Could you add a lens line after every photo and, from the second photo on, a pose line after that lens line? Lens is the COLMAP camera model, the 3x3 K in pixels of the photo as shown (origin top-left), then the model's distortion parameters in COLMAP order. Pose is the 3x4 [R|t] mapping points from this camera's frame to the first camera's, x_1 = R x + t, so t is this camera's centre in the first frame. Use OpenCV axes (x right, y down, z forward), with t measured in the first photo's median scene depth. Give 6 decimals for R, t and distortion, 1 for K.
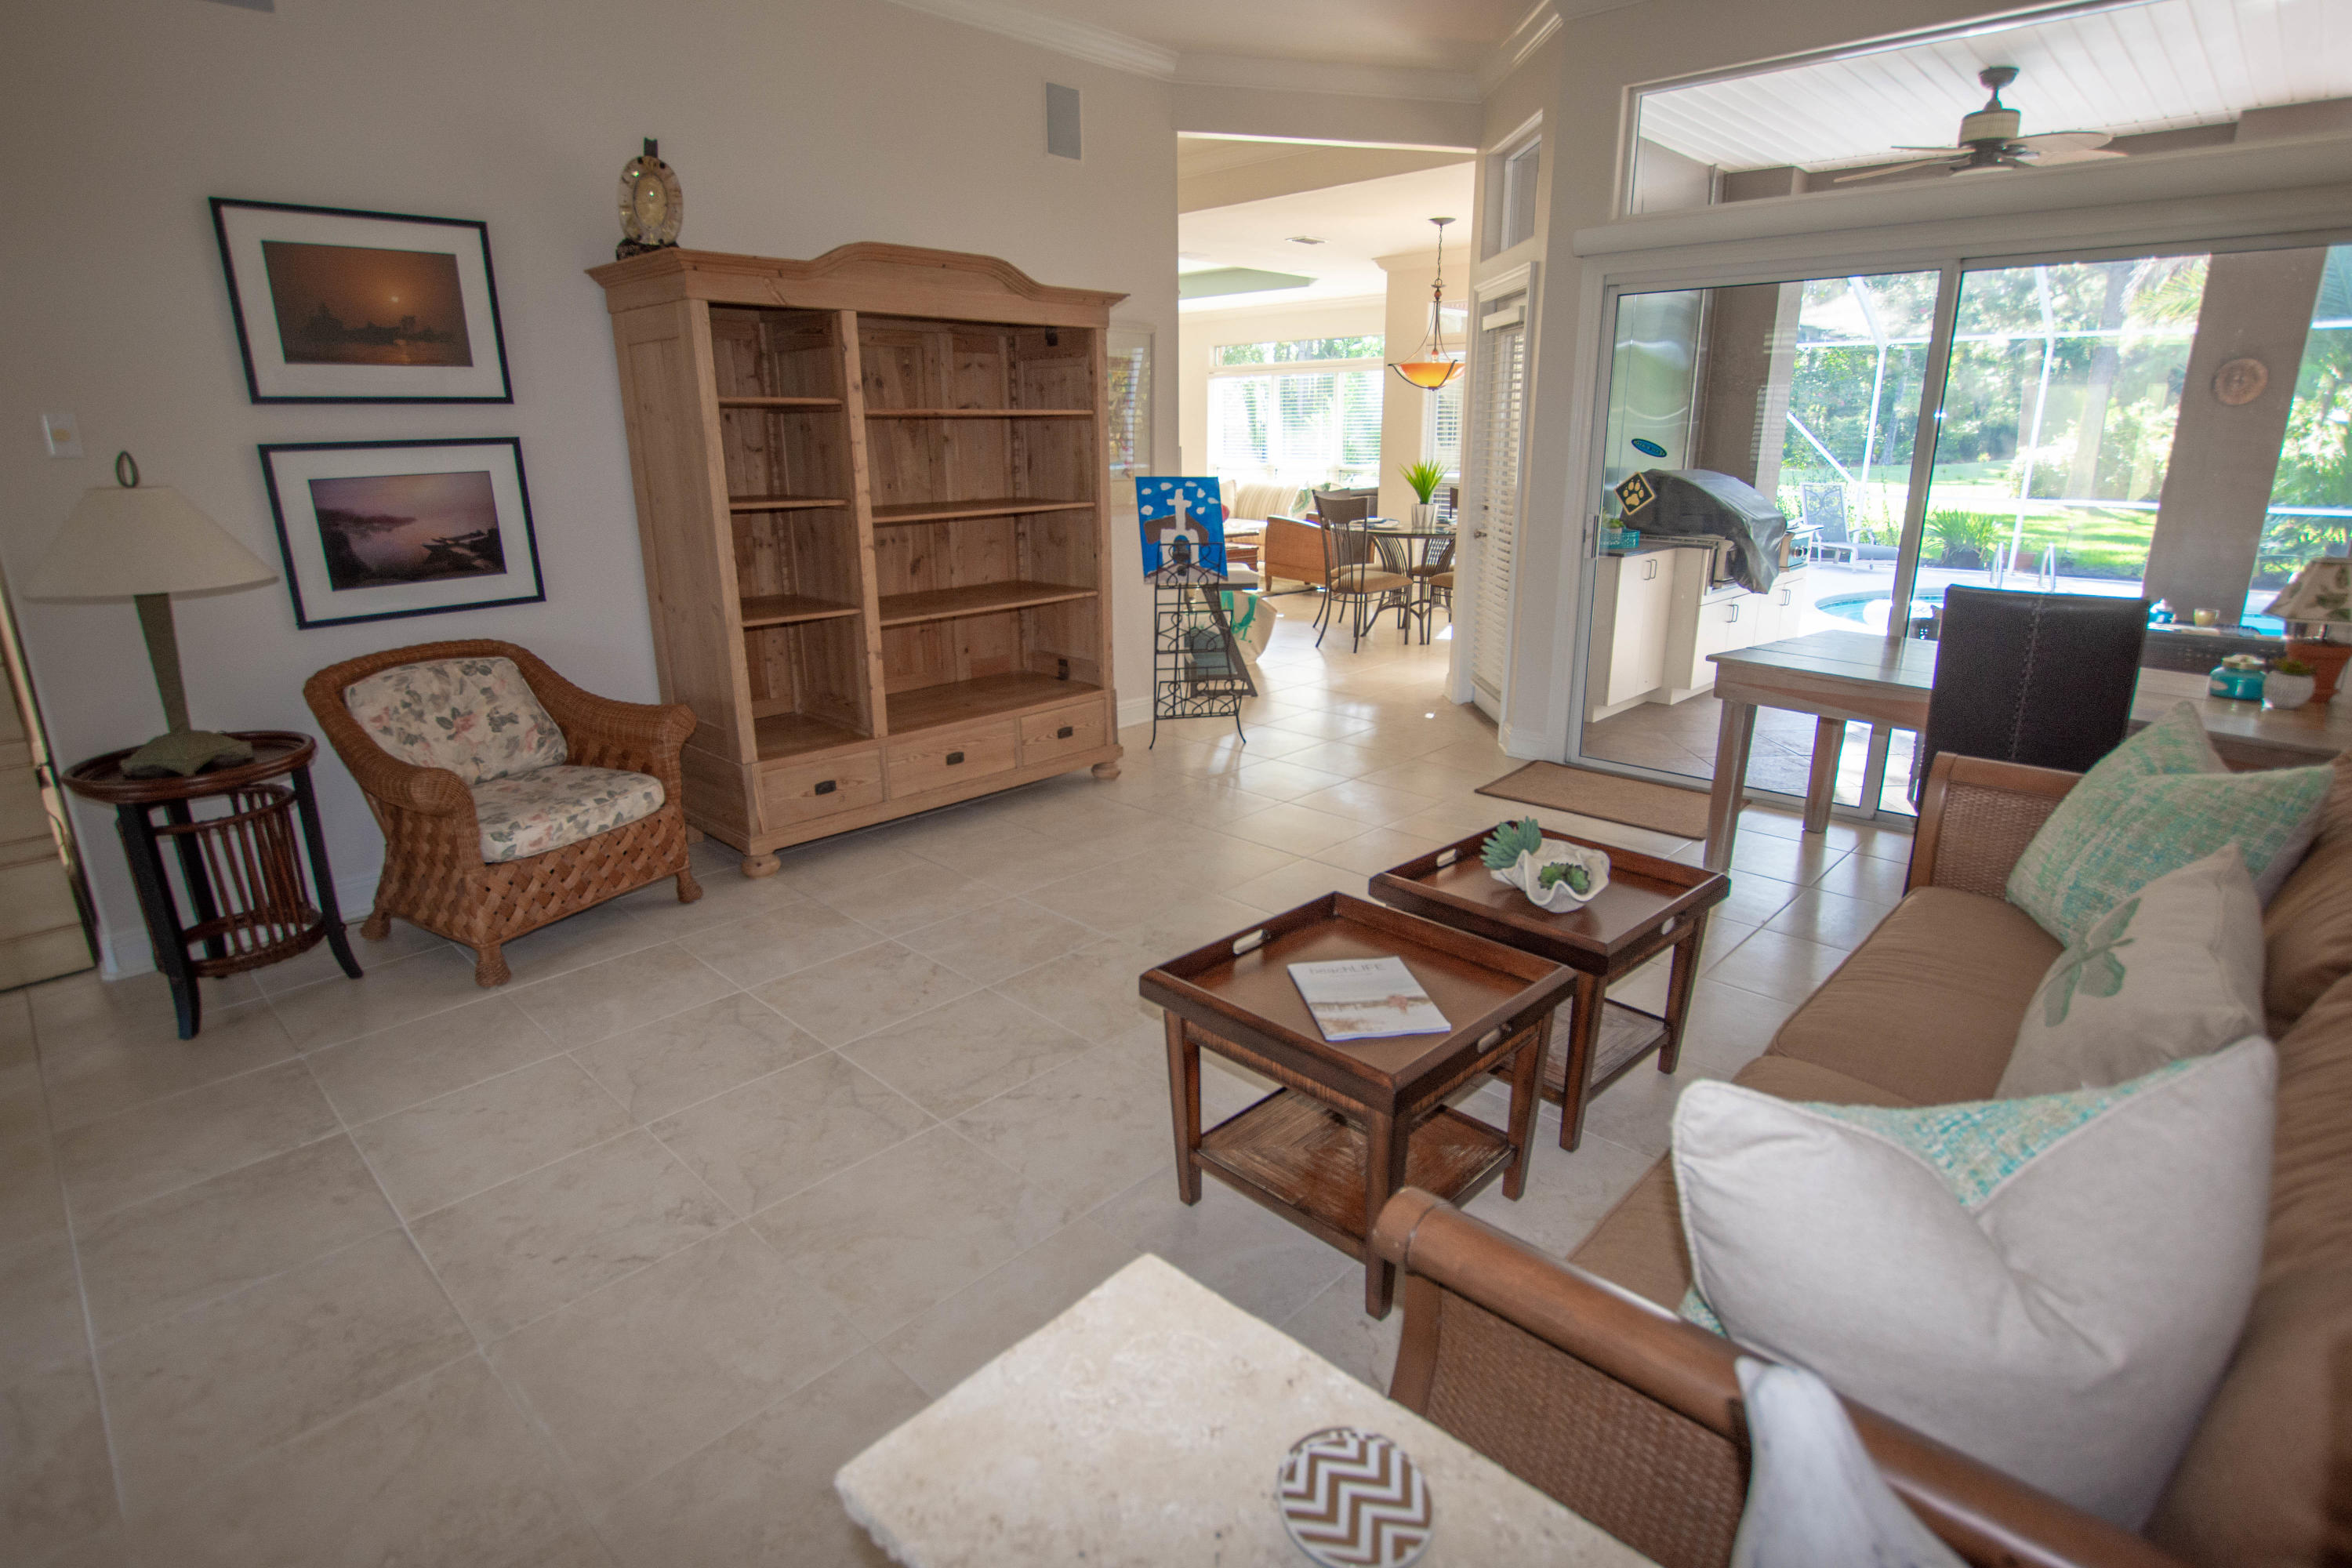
lens RADIAL K [[1165.3, 0, 1183.5], [0, 1165.3, 785.4], [0, 0, 1]] dist [-0.020549, -0.000068]
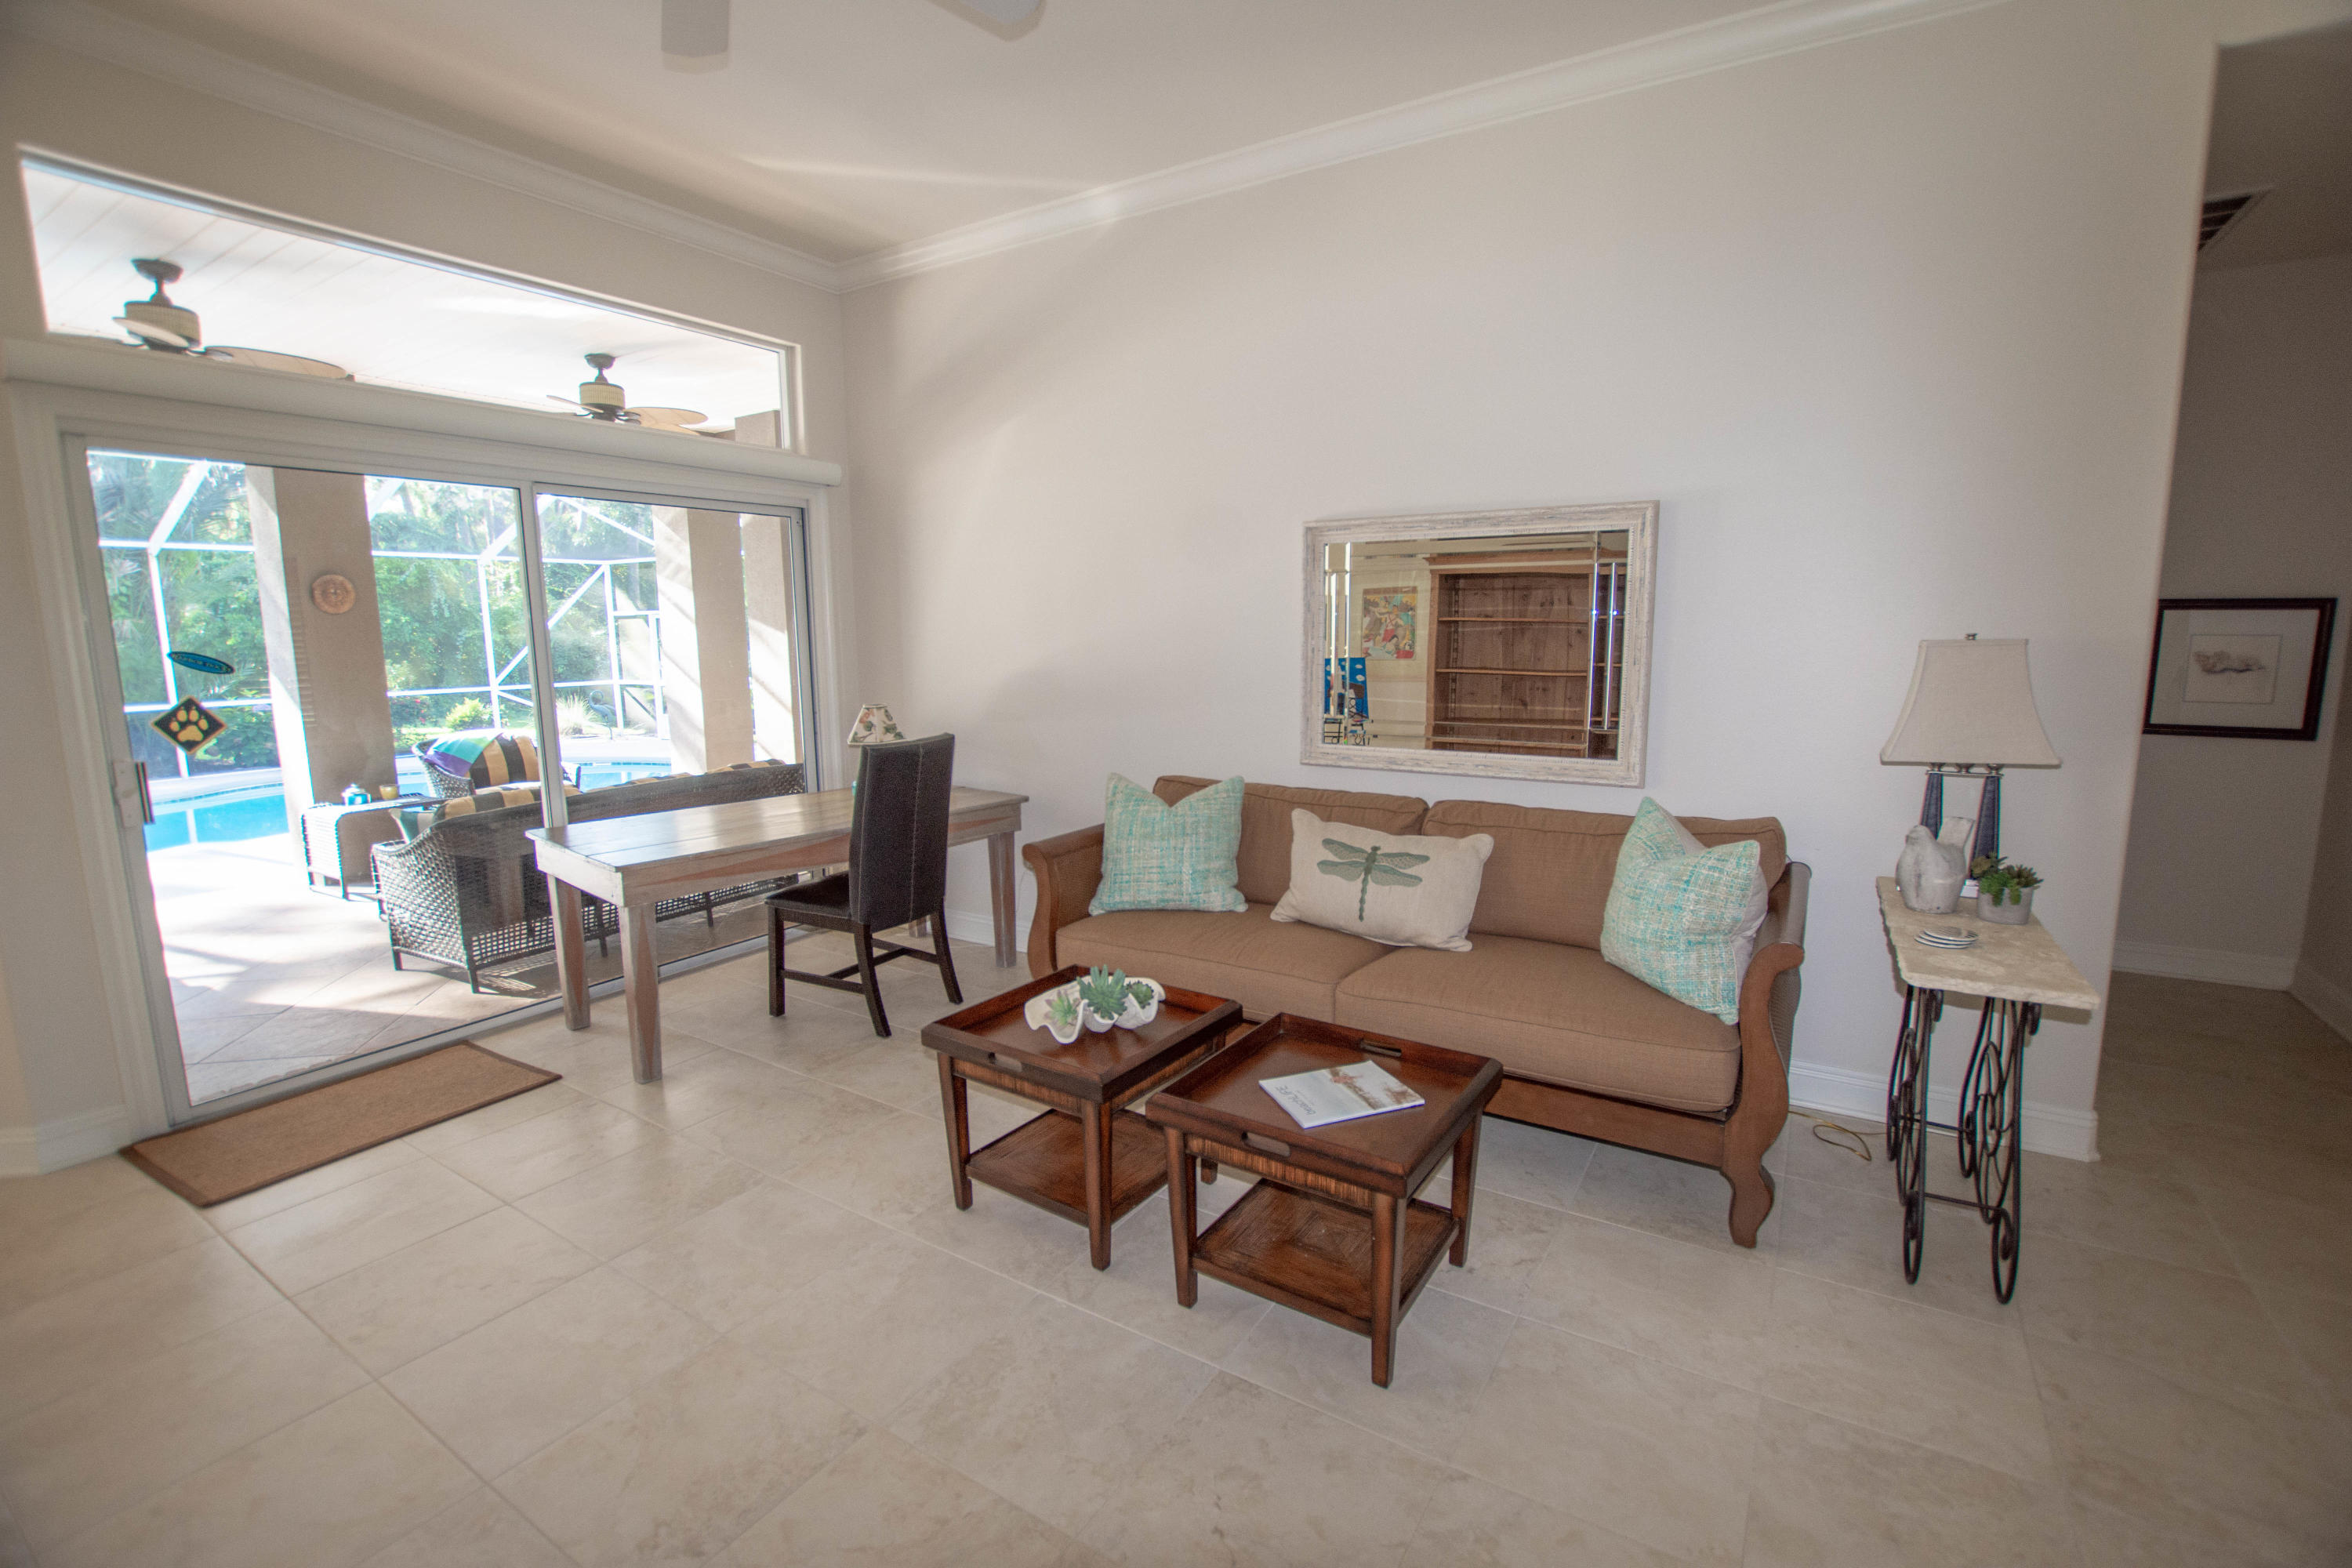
lens RADIAL K [[1036.0, 0, 1188.3], [0, 1036.0, 779.0], [0, 0, 1]] dist [-0.032842, 0.005558]
pose [[-0.207352, -0.134082, 0.969034, -0.474707], [0.290086, 0.937583, 0.191803, -0.219878], [-0.934267, 0.320874, -0.155515, 0.727430]]
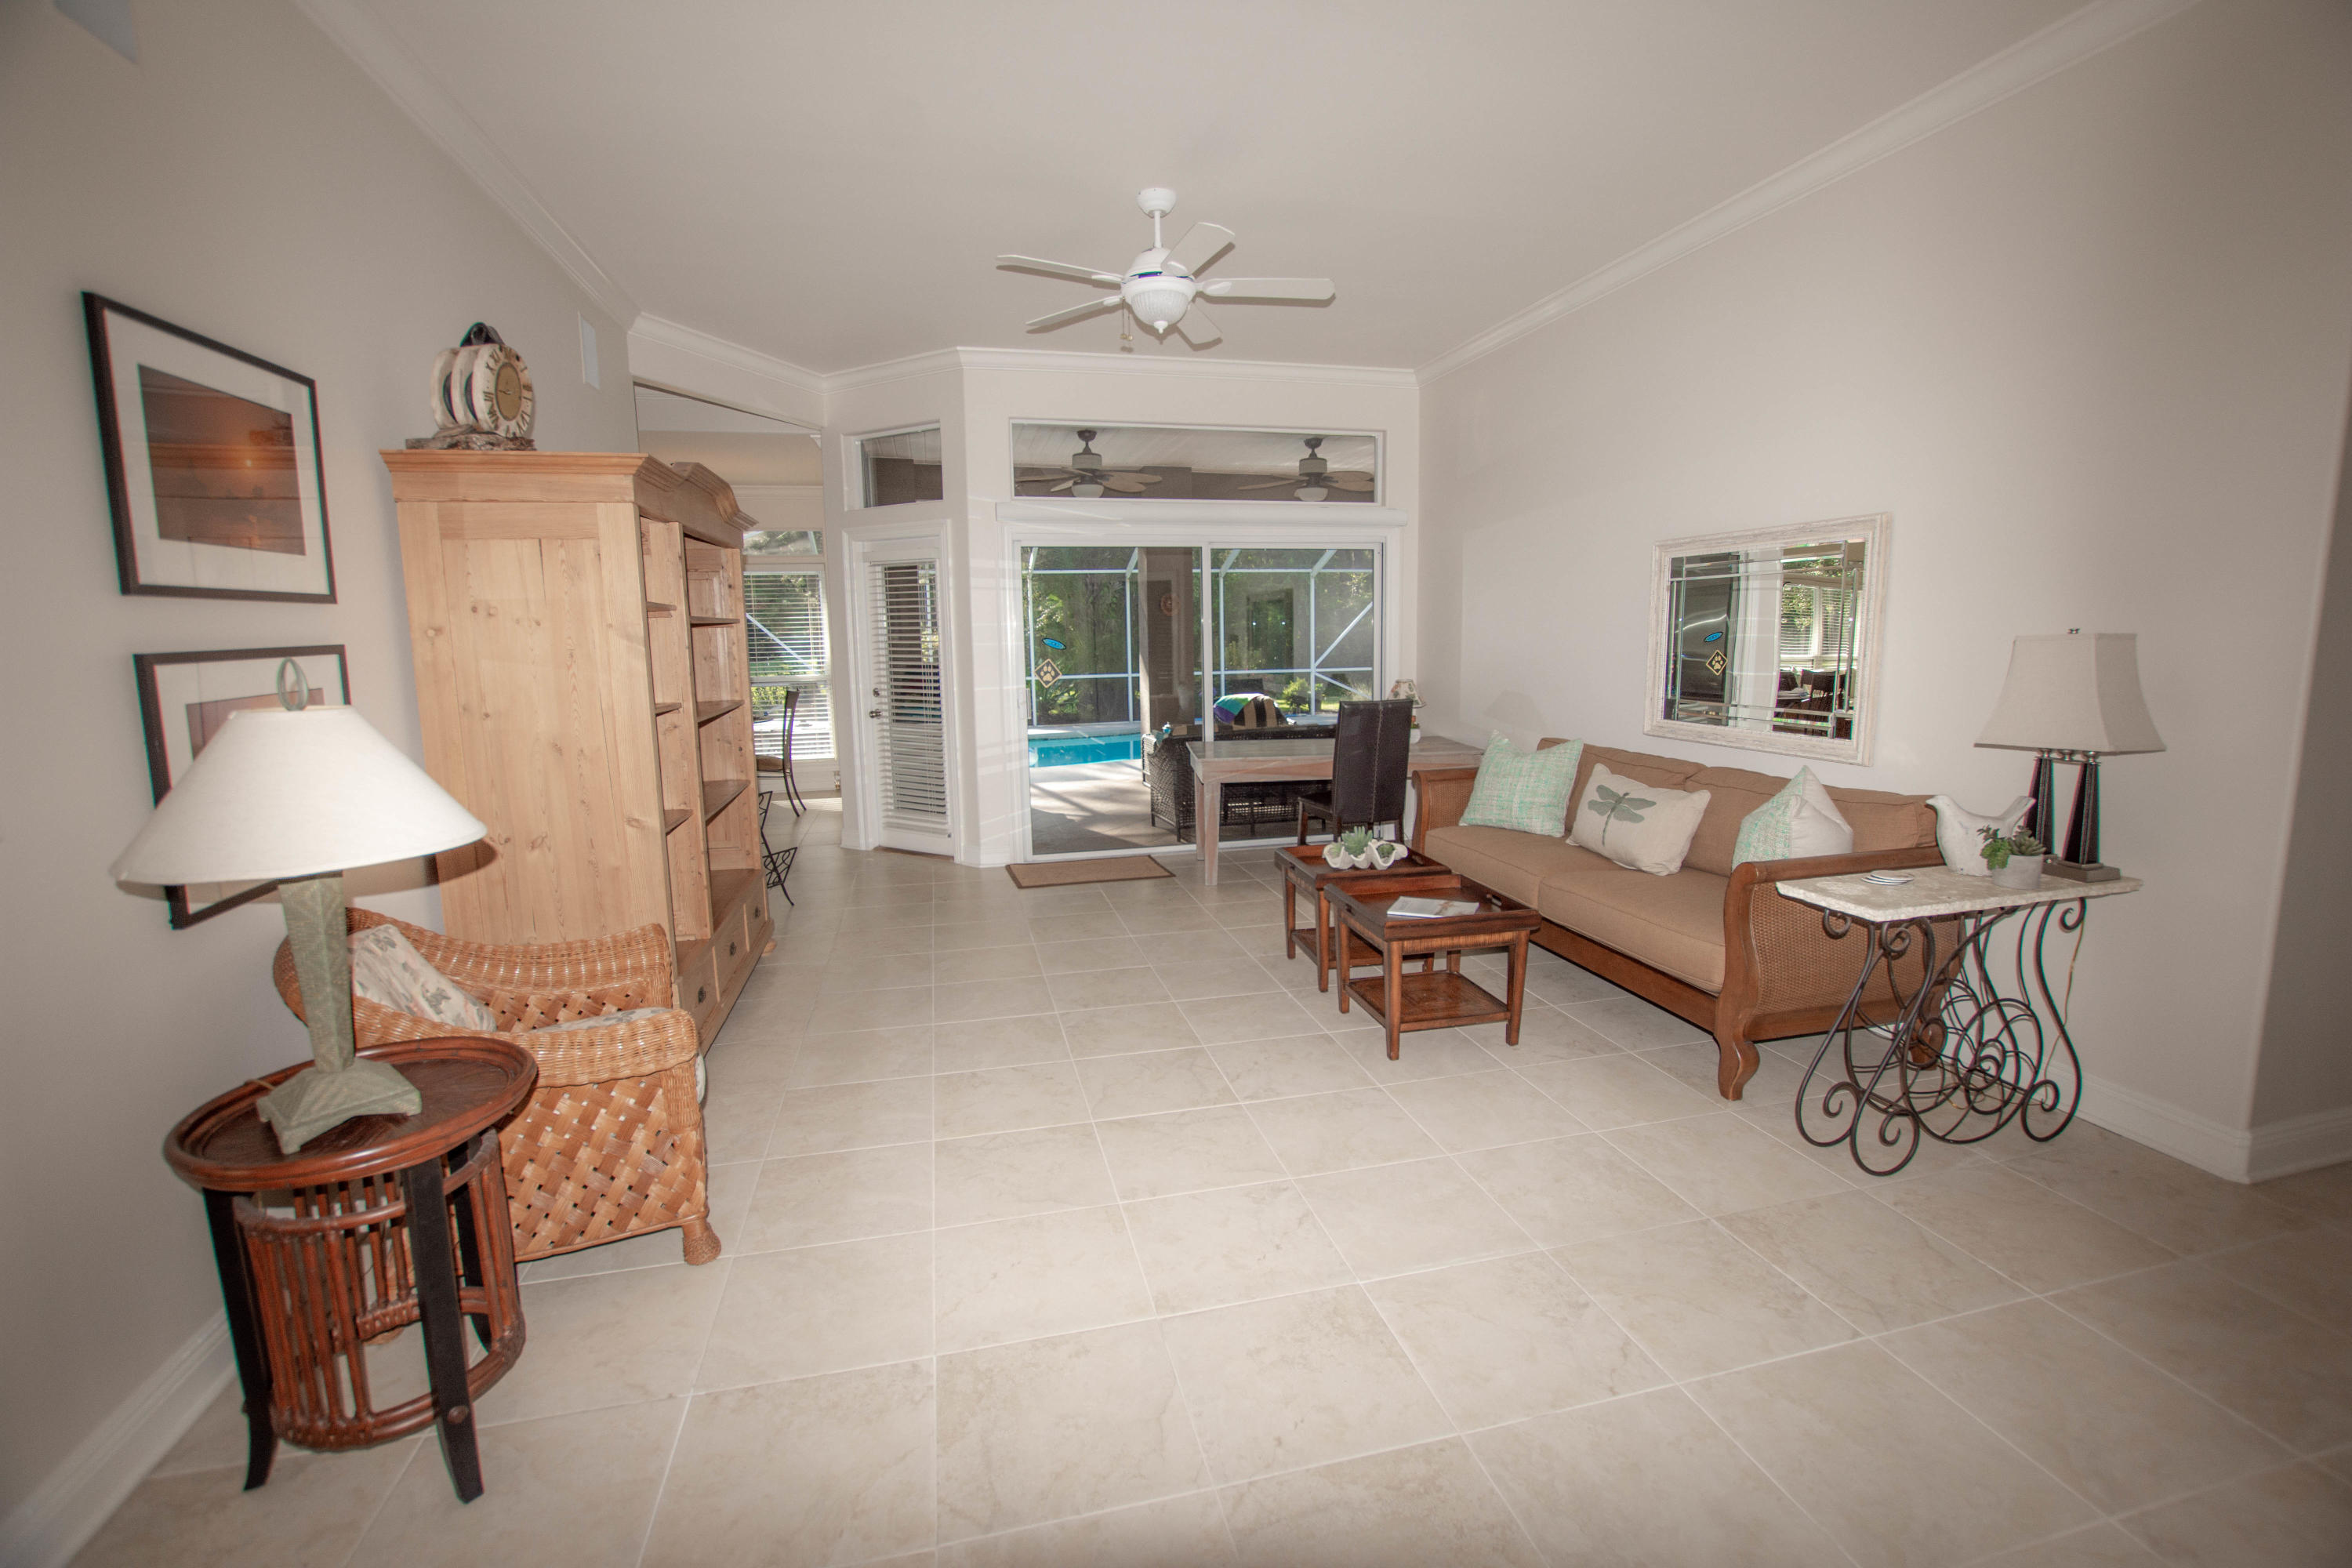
lens RADIAL K [[1036.0, 0, 1188.3], [0, 1036.0, 779.0], [0, 0, 1]] dist [-0.032842, 0.005558]
pose [[0.536649, -0.120581, 0.835145, -0.896793], [0.254423, 0.966798, -0.023898, -0.055877], [-0.804535, 0.225305, 0.549510, 0.197944]]
